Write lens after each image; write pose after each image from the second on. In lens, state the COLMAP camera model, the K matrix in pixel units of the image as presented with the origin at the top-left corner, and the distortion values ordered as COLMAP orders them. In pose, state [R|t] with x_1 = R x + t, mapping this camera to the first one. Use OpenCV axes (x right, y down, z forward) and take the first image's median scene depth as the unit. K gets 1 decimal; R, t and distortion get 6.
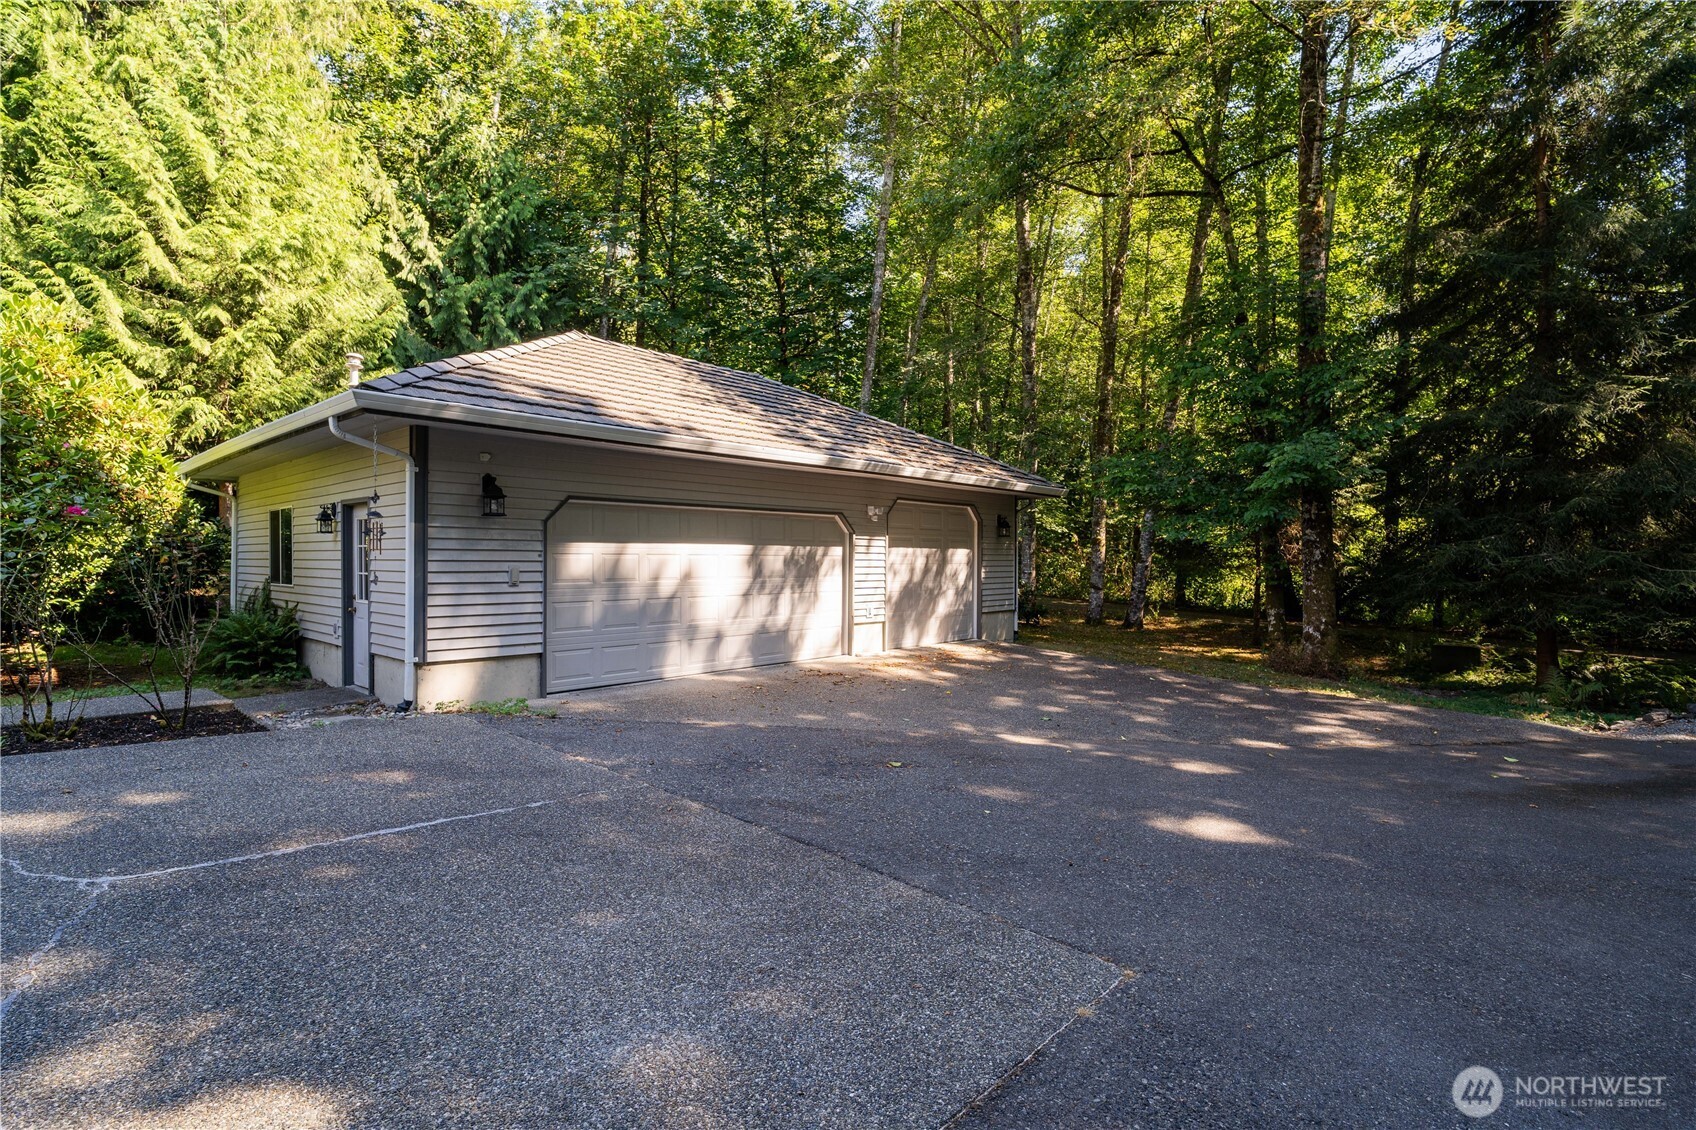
lens RADIAL K [[813.3, 0, 847.9], [0, 813.3, 565.1], [0, 0, 1]] dist [-0.004409, -0.000886]
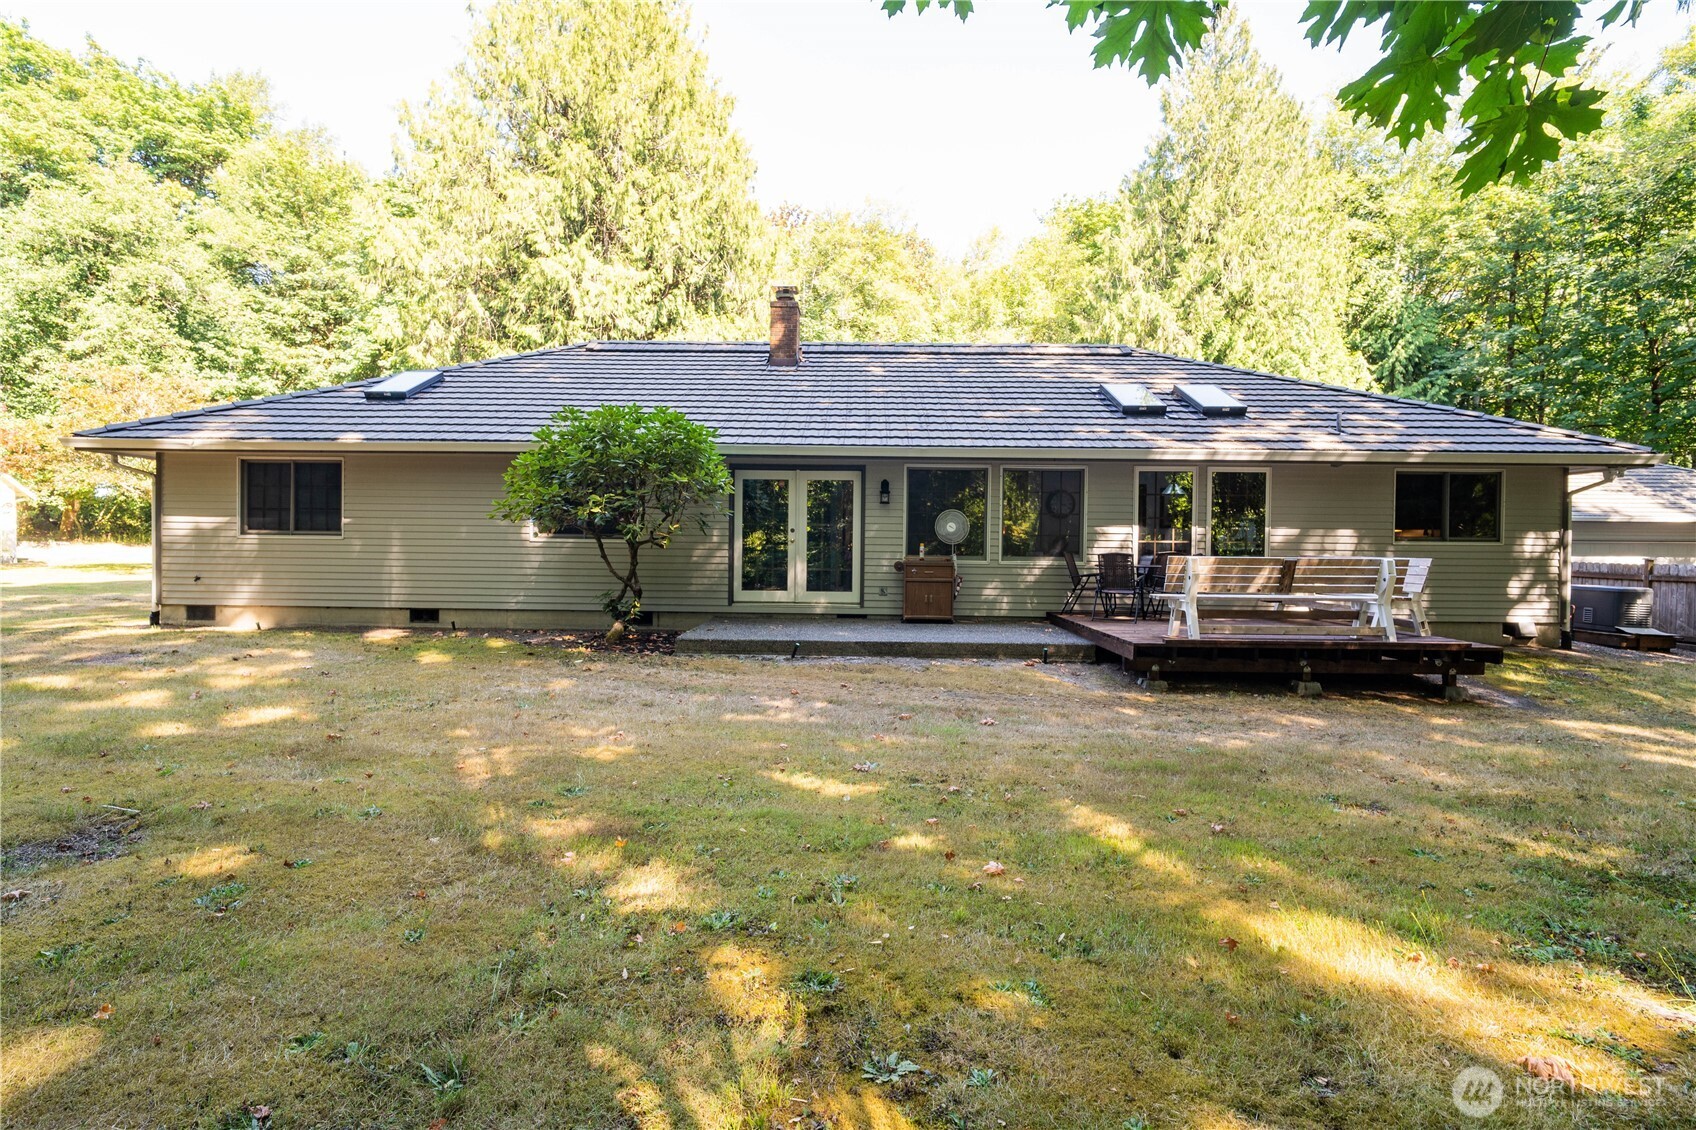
lens RADIAL K [[813.3, 0, 851.5], [0, 813.3, 566.6], [0, 0, 1]] dist [-0.004409, -0.000886]
pose [[0.662452, 0.013143, -0.748989, 0.084460], [-0.010710, 0.999910, 0.008074, 0.006786], [0.749028, 0.002674, 0.662533, -1.804951]]
